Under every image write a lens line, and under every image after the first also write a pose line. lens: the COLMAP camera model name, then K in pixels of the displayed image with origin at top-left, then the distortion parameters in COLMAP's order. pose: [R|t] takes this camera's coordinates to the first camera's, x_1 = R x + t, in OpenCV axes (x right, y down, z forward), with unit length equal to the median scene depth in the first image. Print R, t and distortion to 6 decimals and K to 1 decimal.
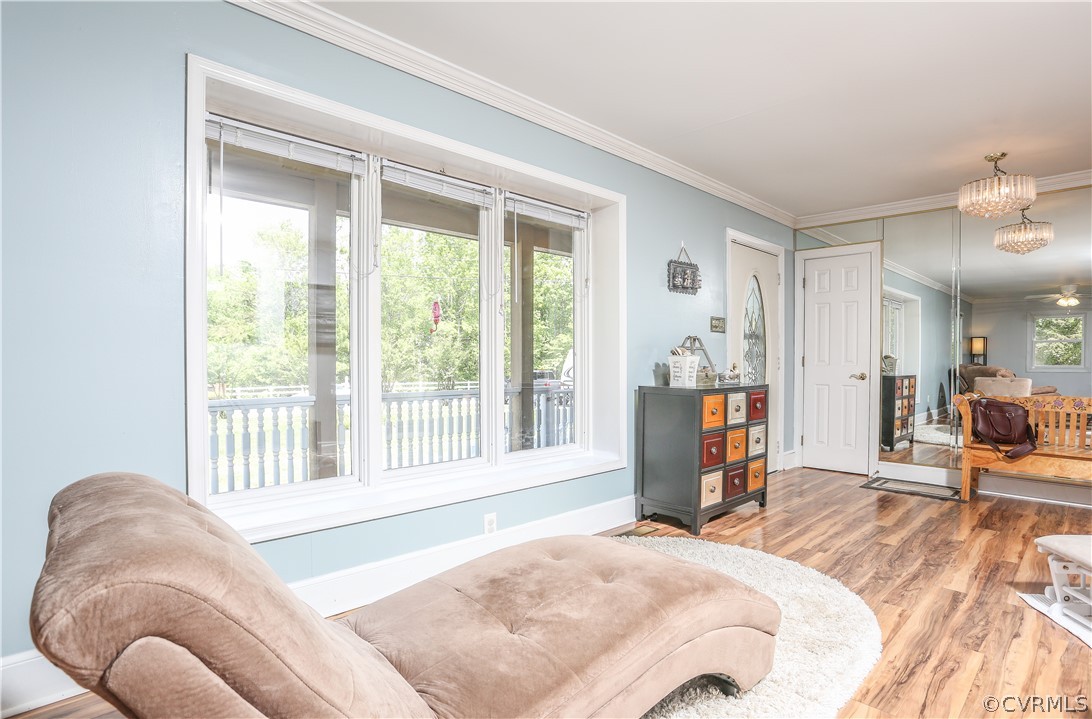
lens RADIAL K [[619.5, 0, 546.0], [0, 619.5, 359.5], [0, 0, 1]] dist [-0.001828, 0.000648]
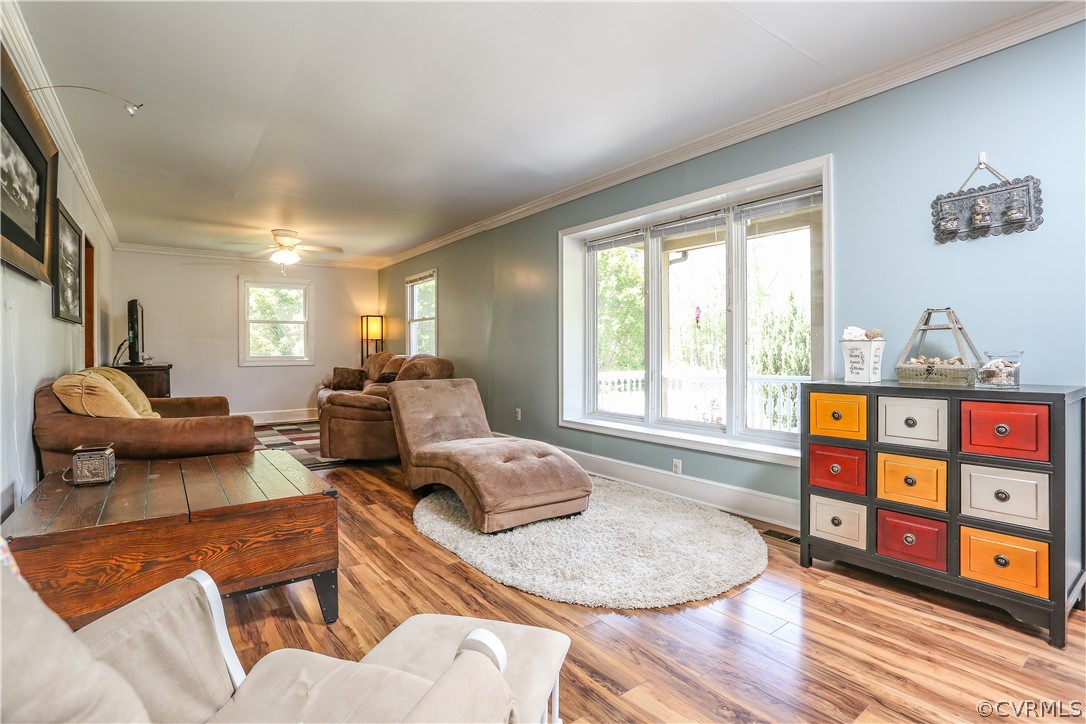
lens RADIAL K [[528.8, 0, 541.7], [0, 528.8, 354.6], [0, 0, 1]] dist [-0.070999, 0.032313]
pose [[-0.213254, -0.000695, -0.976997, 0.942218], [0.000287, 1.000000, -0.000774, 0.011783], [0.976997, -0.000446, -0.213254, 0.793096]]
